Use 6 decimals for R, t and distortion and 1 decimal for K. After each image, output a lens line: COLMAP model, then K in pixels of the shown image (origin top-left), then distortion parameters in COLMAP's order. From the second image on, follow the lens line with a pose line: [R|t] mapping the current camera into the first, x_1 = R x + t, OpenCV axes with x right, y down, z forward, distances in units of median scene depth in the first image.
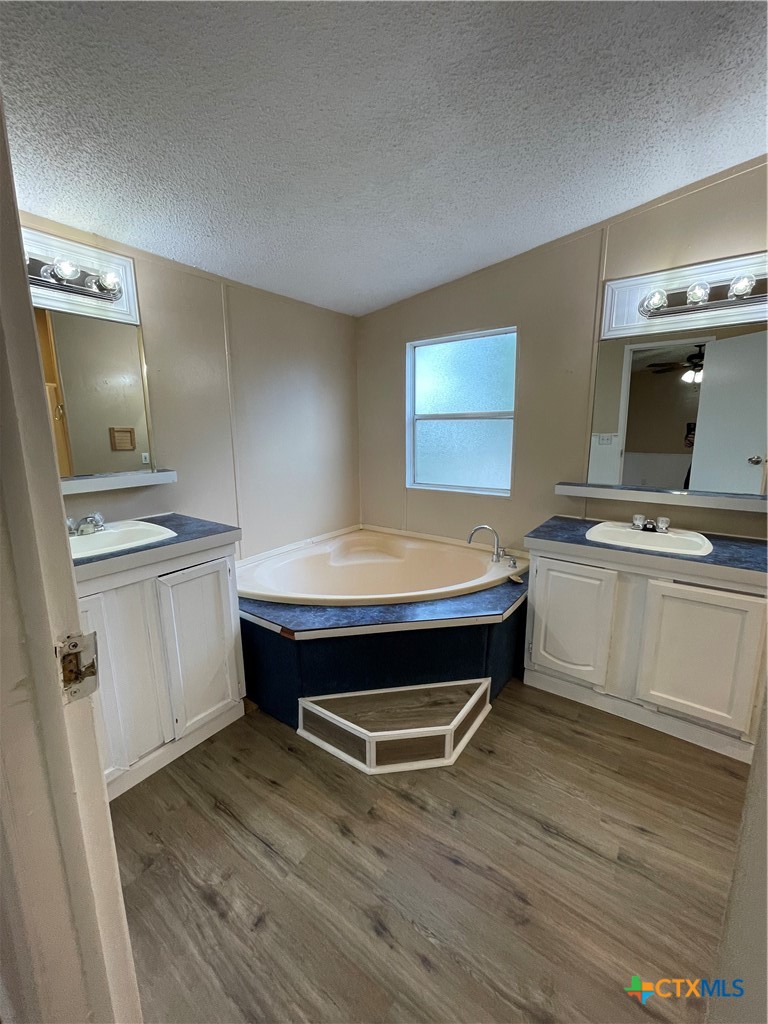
lens RADIAL K [[411.6, 0, 381.2], [0, 411.6, 508.4], [0, 0, 1]] dist [-0.001753, 0.000716]
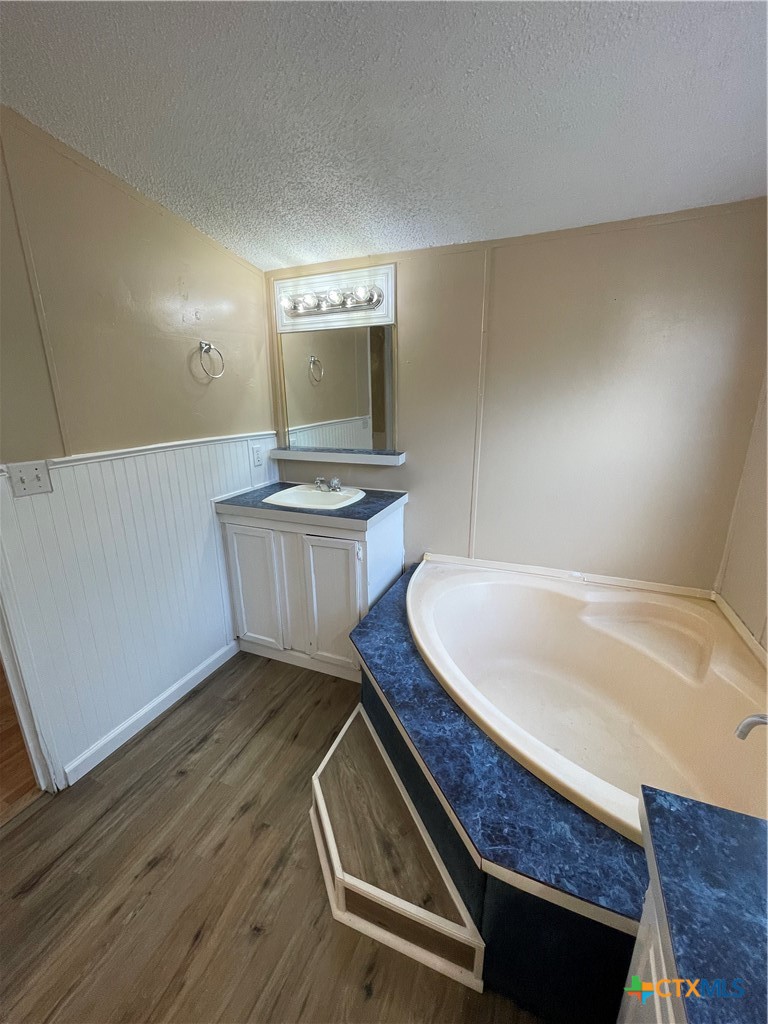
lens RADIAL K [[411.6, 0, 380.0], [0, 411.6, 508.4], [0, 0, 1]] dist [-0.001753, 0.000716]
pose [[0.241021, 0.266794, -0.933129, 0.642421], [-0.175566, 0.957596, 0.228442, -0.228806], [0.954508, 0.108766, 0.277641, 0.763138]]
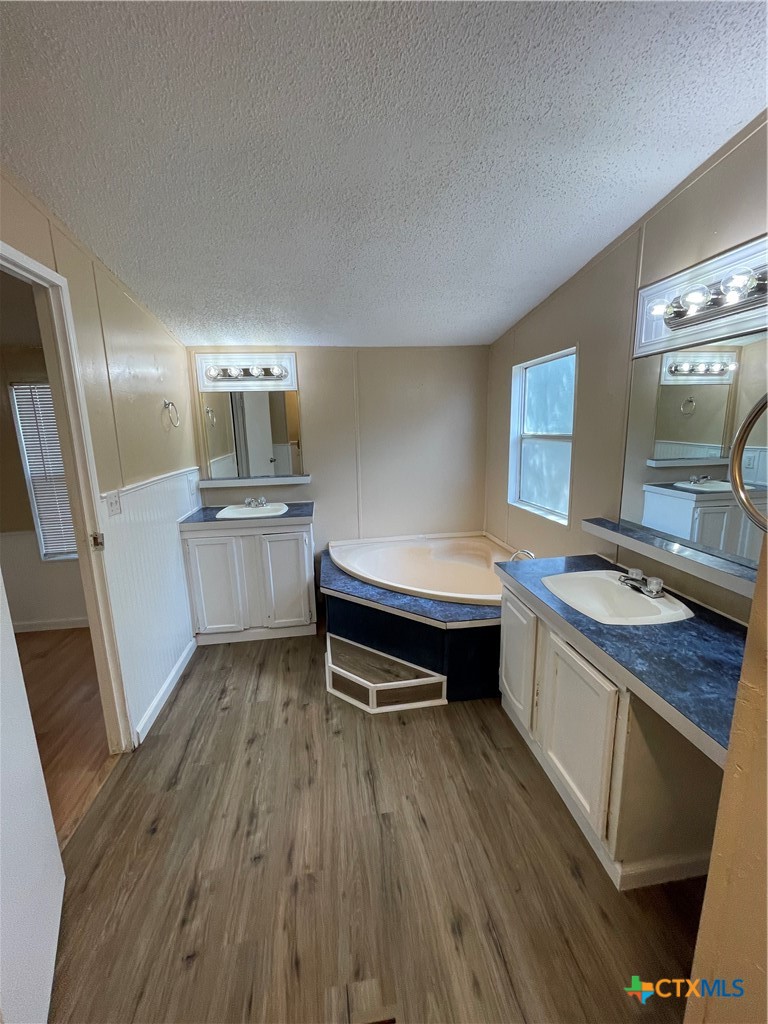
lens RADIAL K [[411.6, 0, 379.8], [0, 411.6, 507.8], [0, 0, 1]] dist [-0.001753, 0.000716]
pose [[0.700908, 0.127876, -0.701695, 0.994186], [-0.114529, 0.991209, 0.066236, -0.123070], [0.703996, 0.033939, 0.709392, 0.048463]]
